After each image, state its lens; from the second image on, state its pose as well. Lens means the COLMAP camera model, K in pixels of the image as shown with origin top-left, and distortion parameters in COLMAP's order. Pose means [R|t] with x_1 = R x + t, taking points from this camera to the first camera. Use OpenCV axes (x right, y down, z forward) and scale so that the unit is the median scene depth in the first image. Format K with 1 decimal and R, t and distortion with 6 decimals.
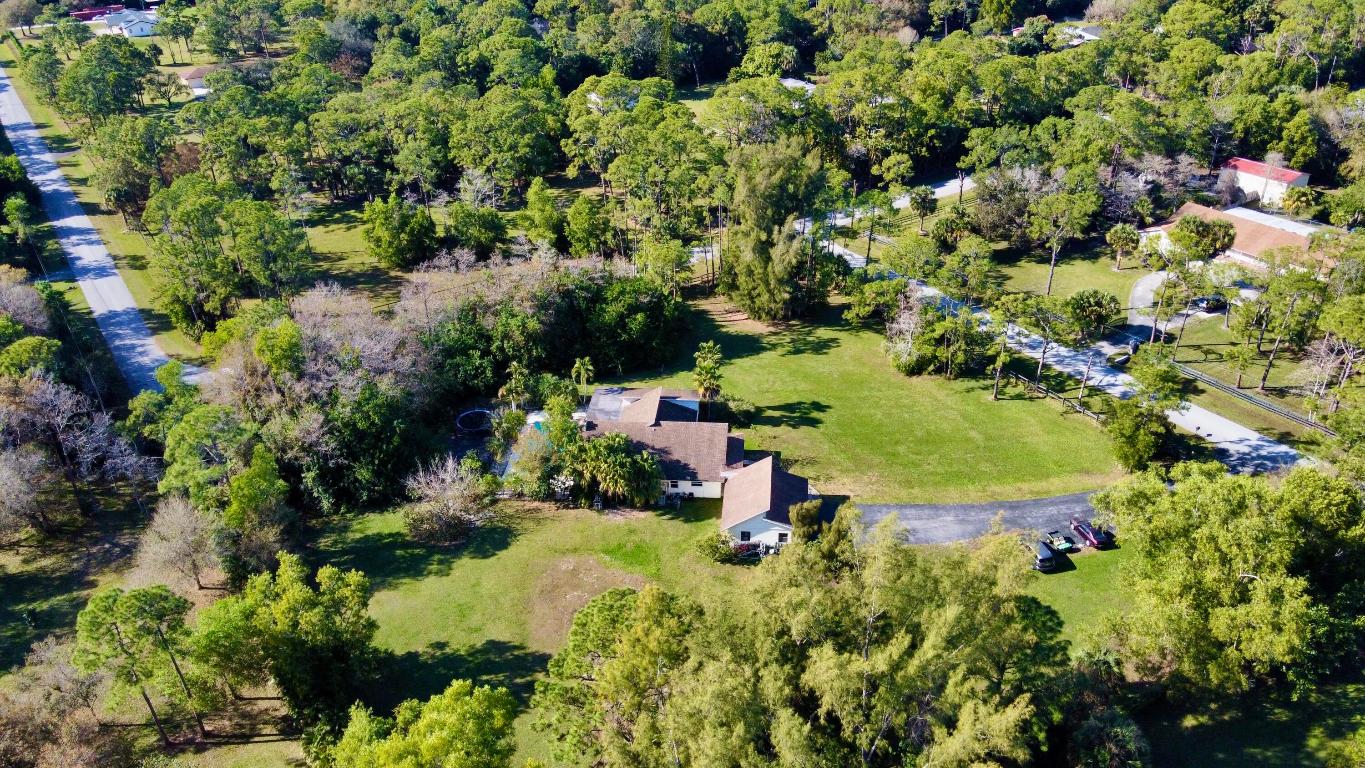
lens RADIAL K [[1034.3, 0, 682.5], [0, 1034.3, 384.0], [0, 0, 1]] dist [0.009539, 0.010394]
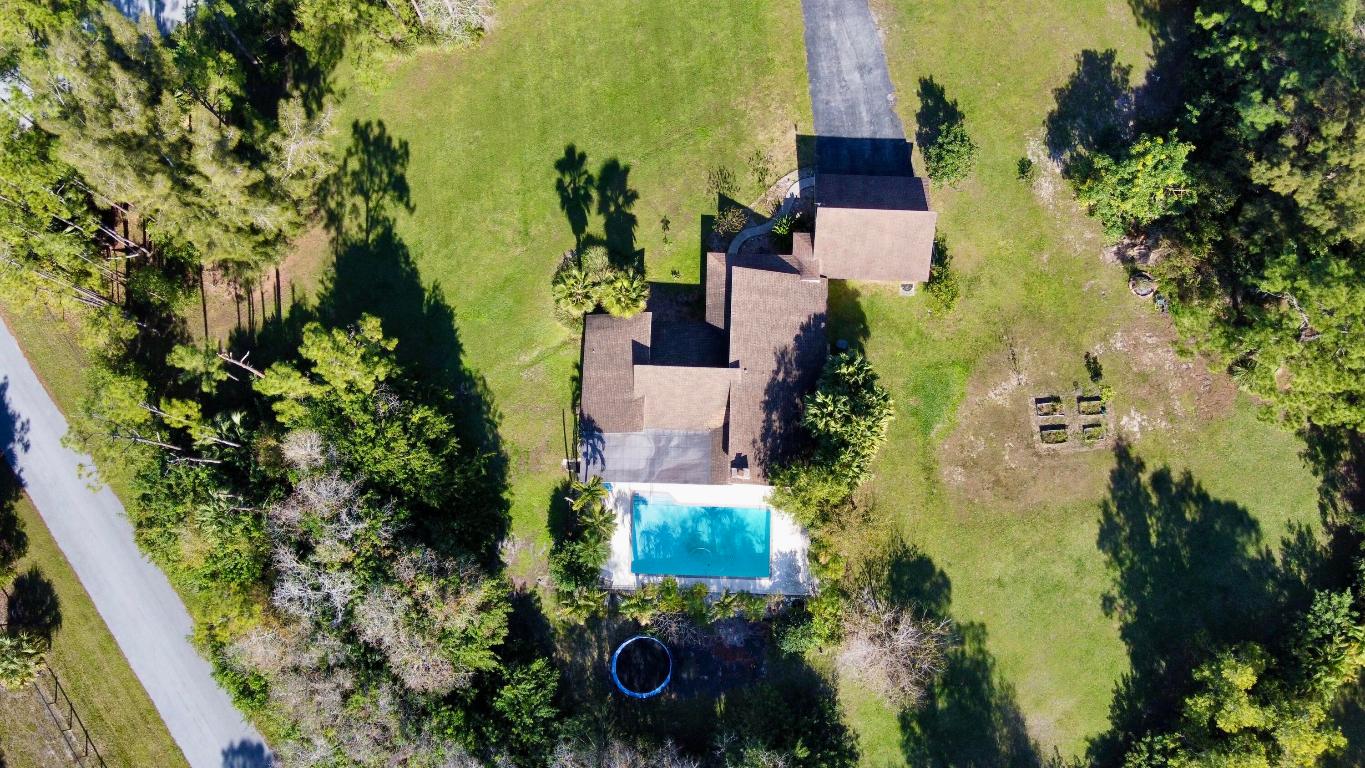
lens RADIAL K [[1074.3, 0, 682.5], [0, 1074.3, 384.0], [0, 0, 1]] dist [-0.000317, 0.008088]
pose [[-0.046975, -0.976575, 0.209988, -0.171905], [0.526773, 0.154393, 0.835867, -0.533230], [-0.848707, 0.149880, 0.507181, 0.621929]]
